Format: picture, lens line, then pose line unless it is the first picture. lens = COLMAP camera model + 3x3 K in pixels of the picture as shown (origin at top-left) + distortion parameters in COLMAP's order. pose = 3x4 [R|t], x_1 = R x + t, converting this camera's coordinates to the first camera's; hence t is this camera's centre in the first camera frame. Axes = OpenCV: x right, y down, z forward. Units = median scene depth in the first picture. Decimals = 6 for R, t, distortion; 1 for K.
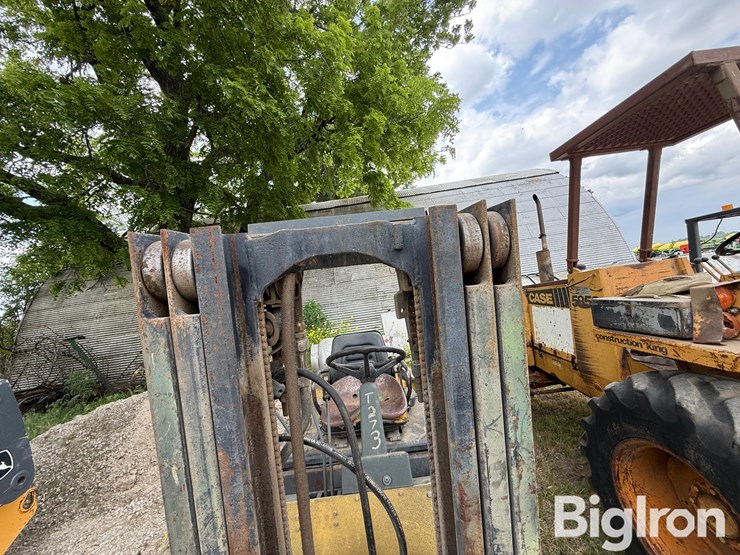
lens RADIAL K [[295.2, 0, 368.2], [0, 295.2, 277.6], [0, 0, 1]] dist [-0.001114, -0.000357]
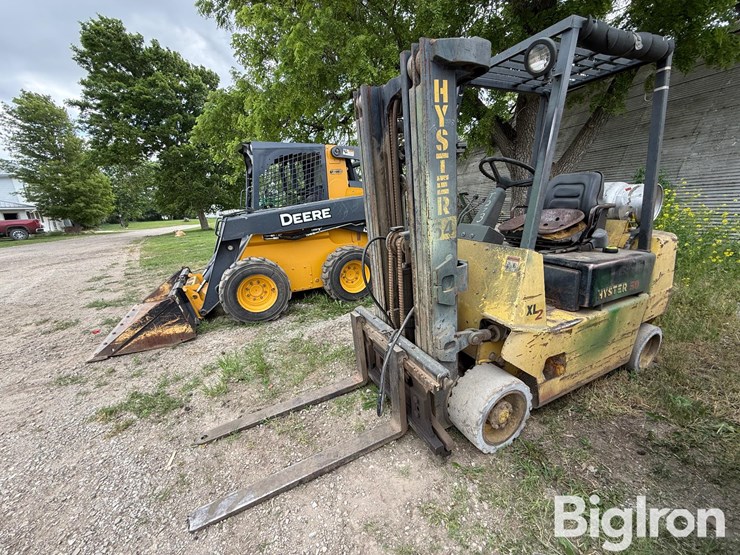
lens RADIAL K [[295.7, 0, 368.0], [0, 295.7, 278.0], [0, 0, 1]] dist [0.000663, -0.000128]
pose [[0.396175, 0.336149, -0.854429, 0.529887], [0.013361, 0.928364, 0.371431, 0.105430], [0.918078, -0.158568, 0.363303, -0.081019]]
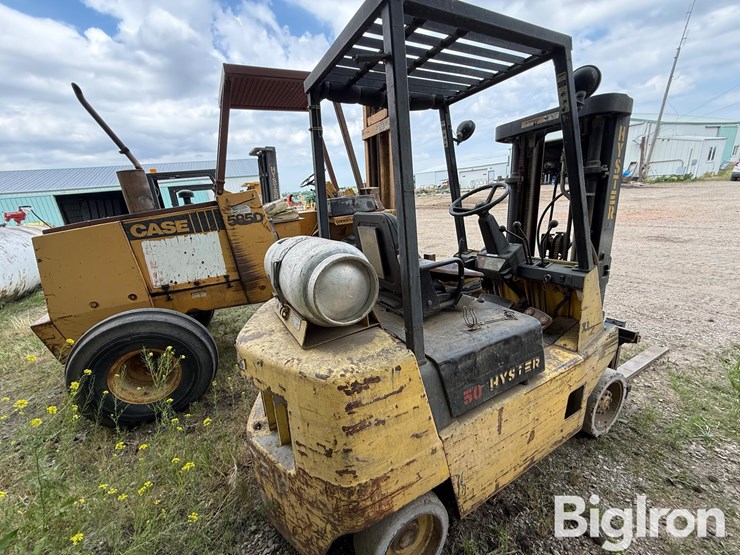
lens RADIAL K [[295.7, 0, 368.0], [0, 295.7, 278.0], [0, 0, 1]] dist [0.000663, -0.000128]
pose [[-0.436285, -0.084816, 0.895802, -0.506076], [0.119454, 0.981276, 0.151087, 0.179796], [-0.891844, 0.172924, -0.417984, 1.025864]]
